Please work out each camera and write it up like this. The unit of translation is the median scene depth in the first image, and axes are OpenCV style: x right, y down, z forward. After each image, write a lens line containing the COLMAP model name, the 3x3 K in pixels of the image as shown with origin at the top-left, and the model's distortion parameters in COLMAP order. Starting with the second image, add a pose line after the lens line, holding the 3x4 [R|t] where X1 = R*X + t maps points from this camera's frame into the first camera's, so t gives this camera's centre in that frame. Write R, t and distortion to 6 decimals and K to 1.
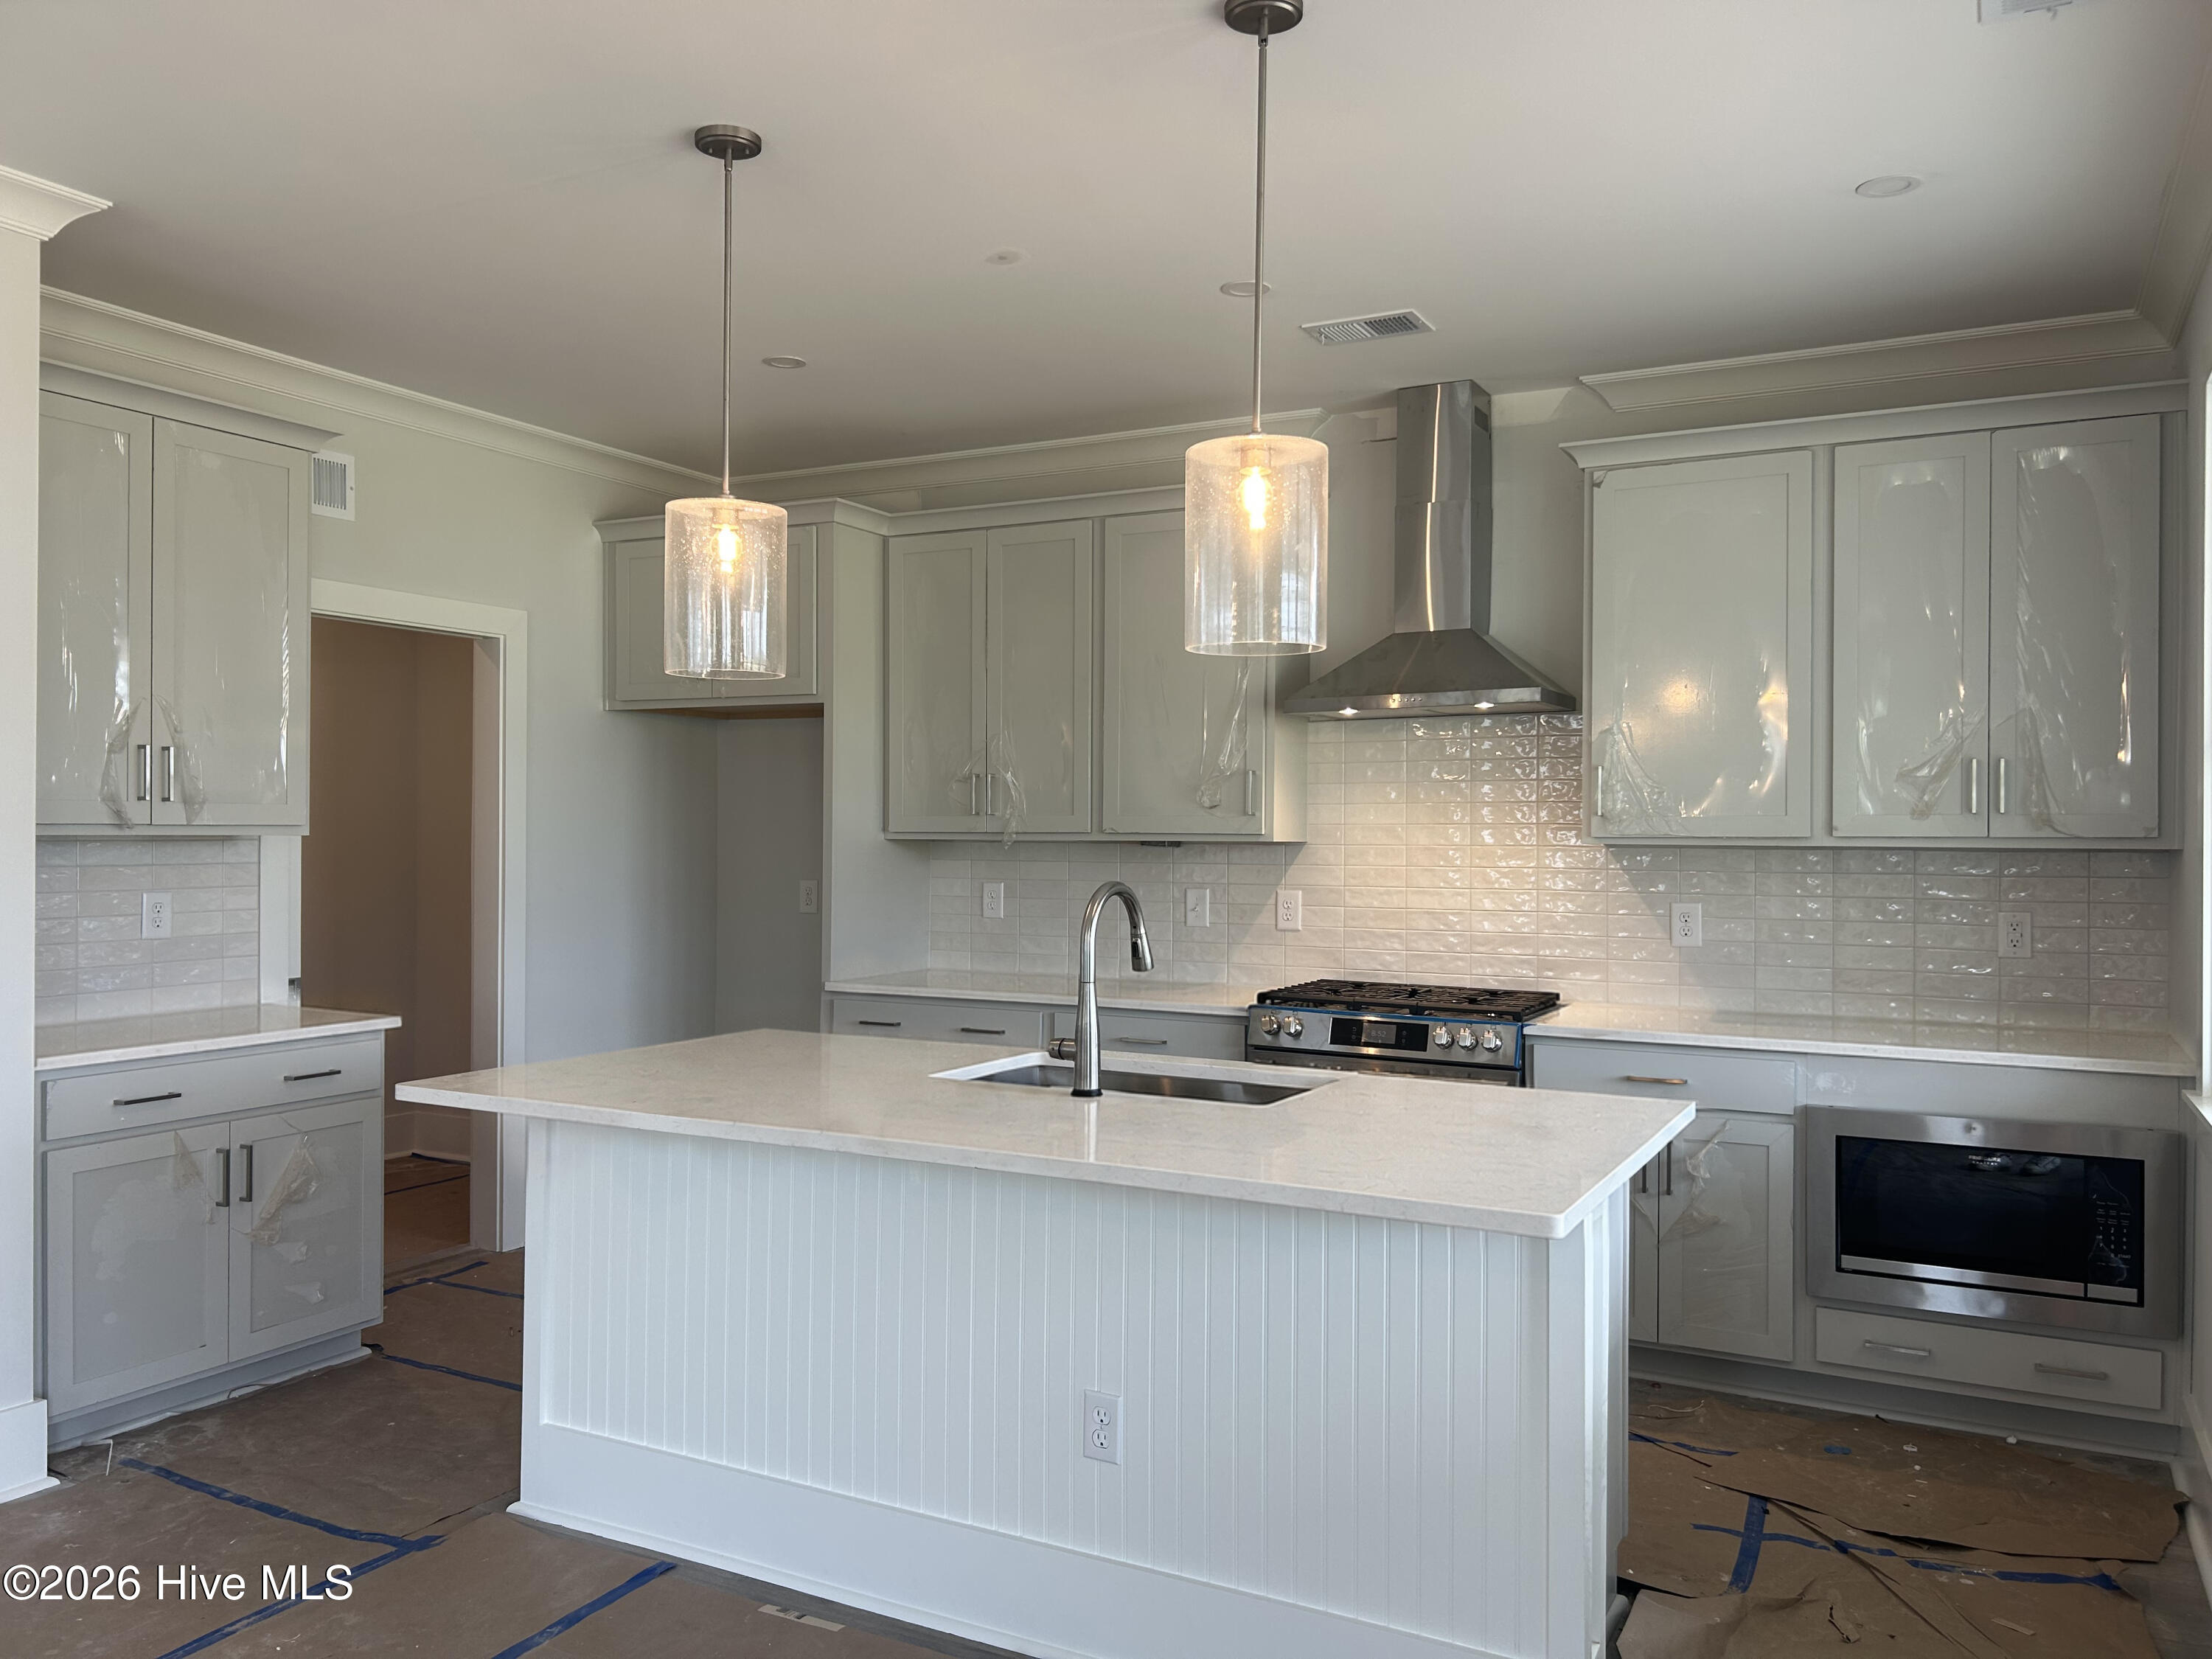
lens RADIAL K [[1663.7, 0, 1106.0], [0, 1663.7, 829.5], [0, 0, 1]] dist [0.073397, 0.000422]
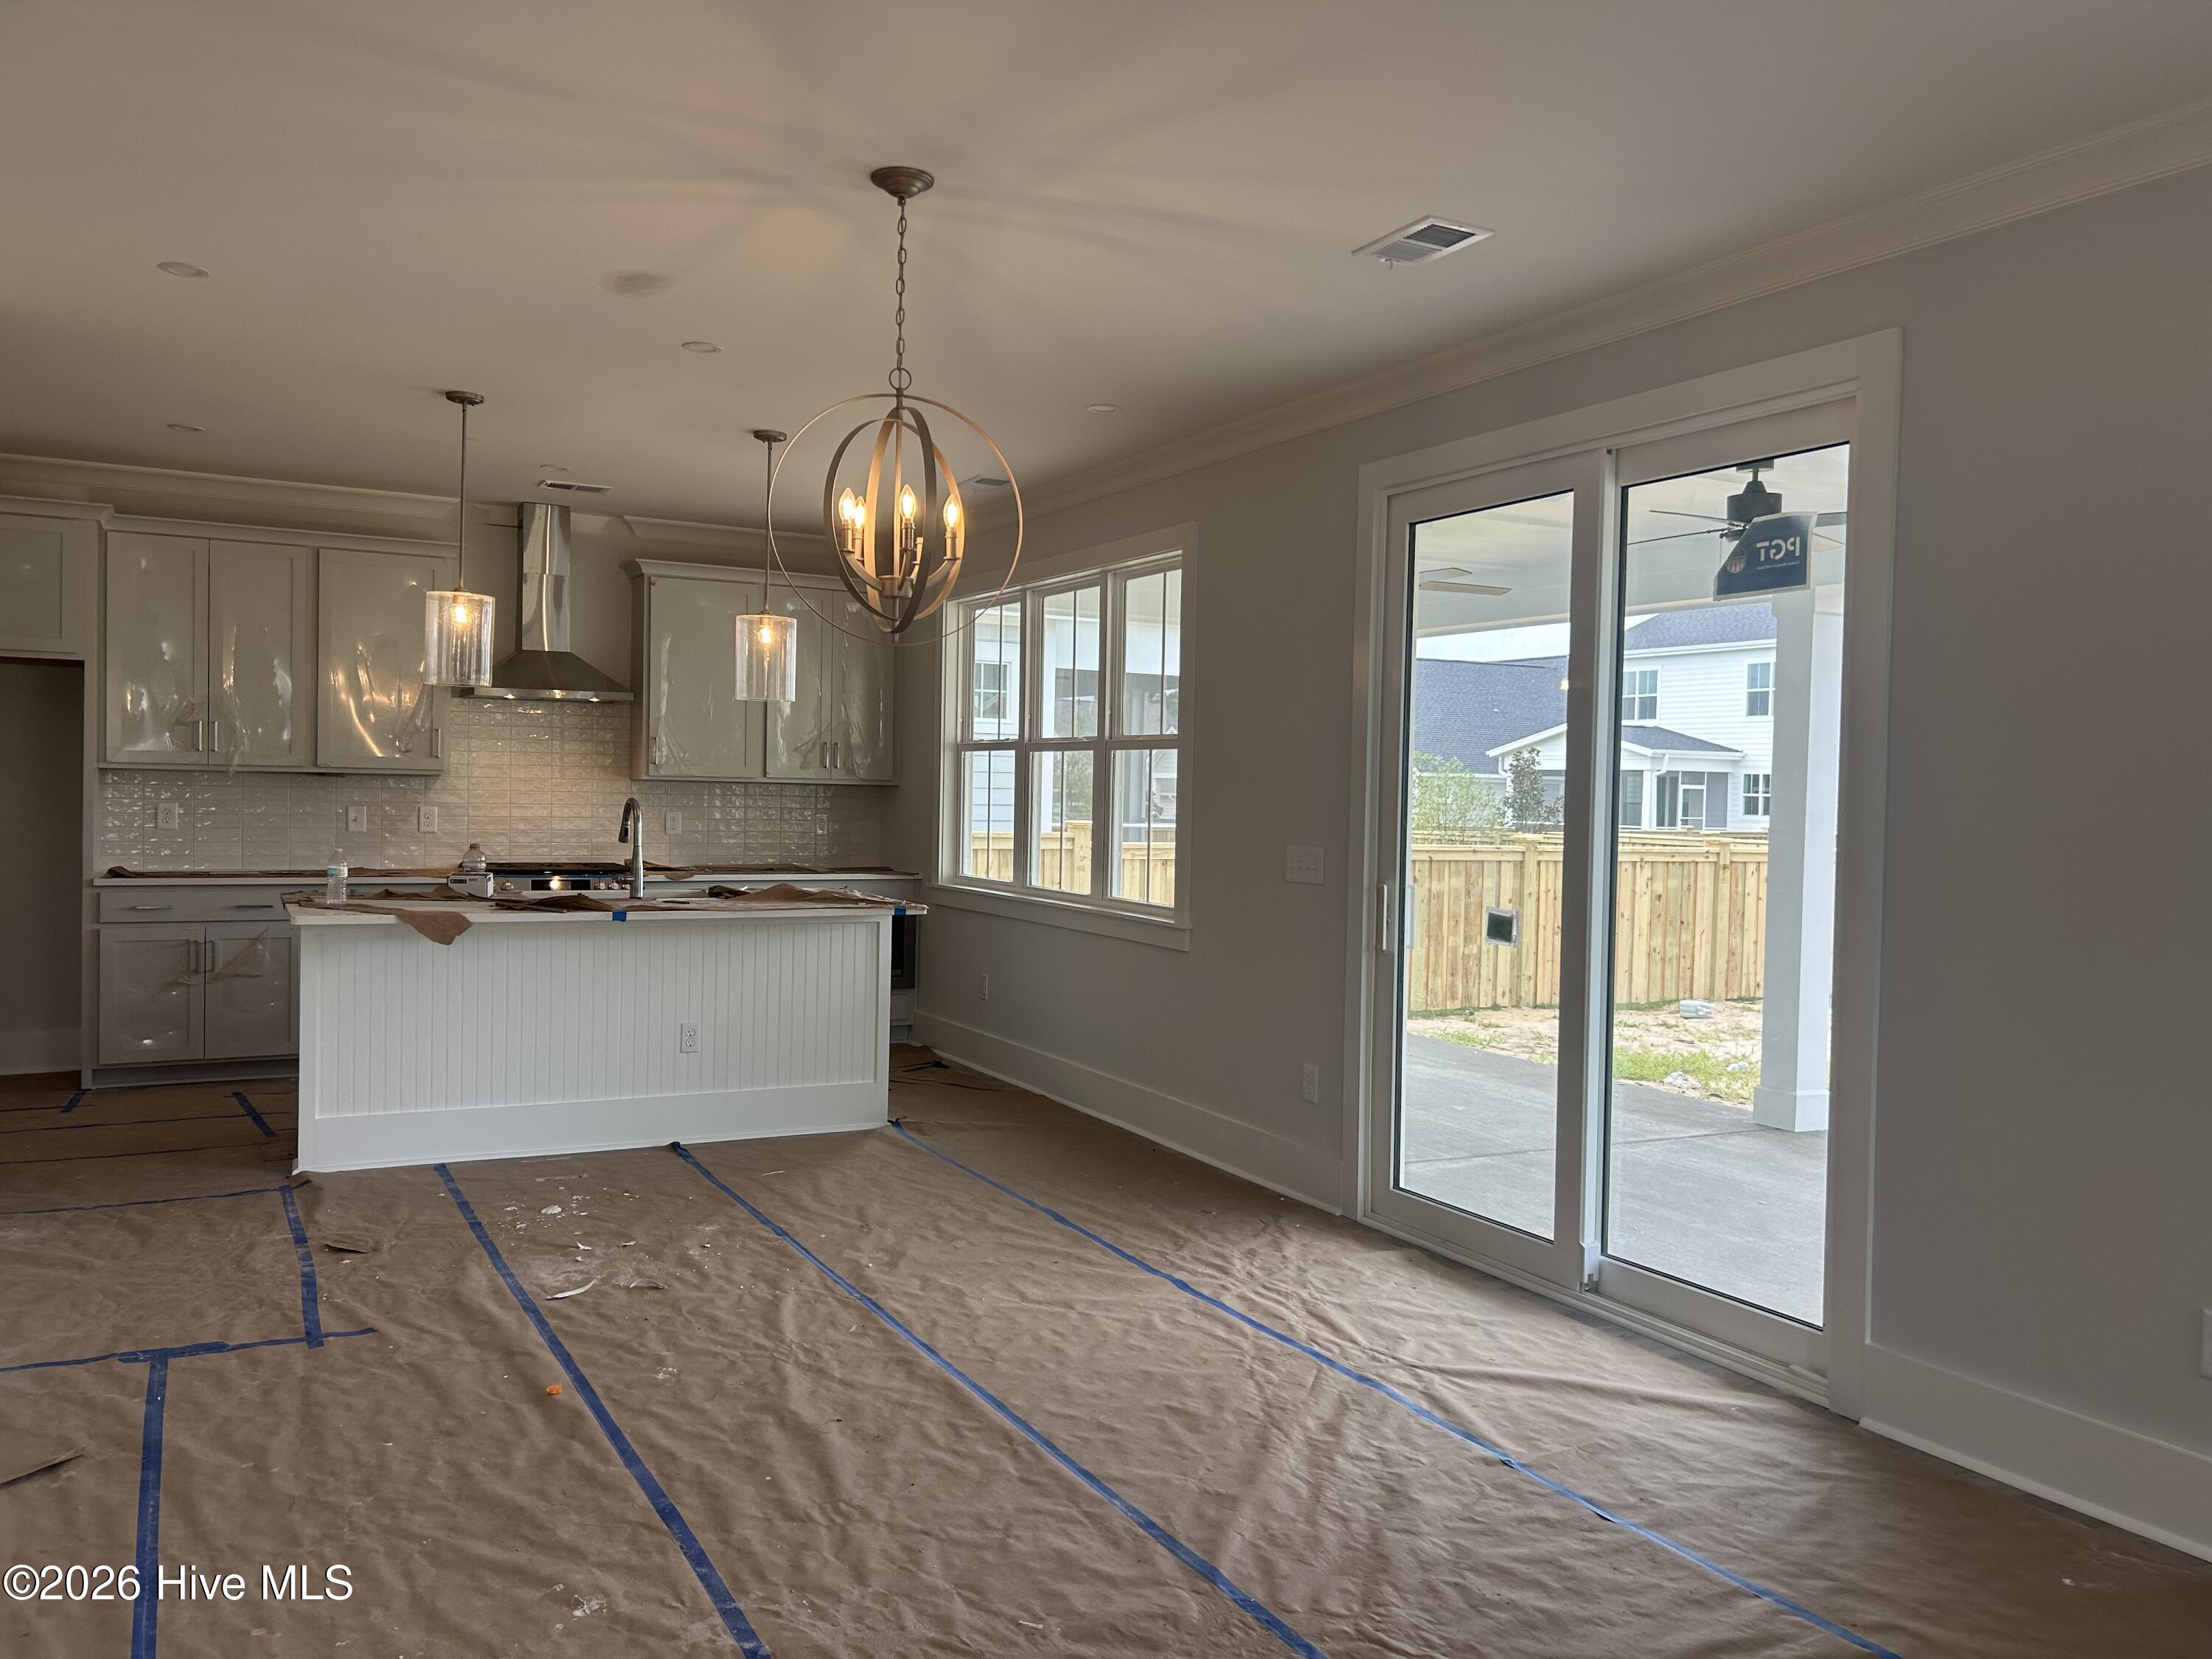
lens RADIAL K [[1679.9, 0, 1106.0], [0, 1679.9, 829.5], [0, 0, 1]] dist [0.002431, 0.001463]
pose [[0.546299, -0.014607, 0.837463, -0.894595], [-0.021264, 0.999284, 0.031300, -0.004252], [-0.837320, -0.034907, 0.545597, -0.391840]]
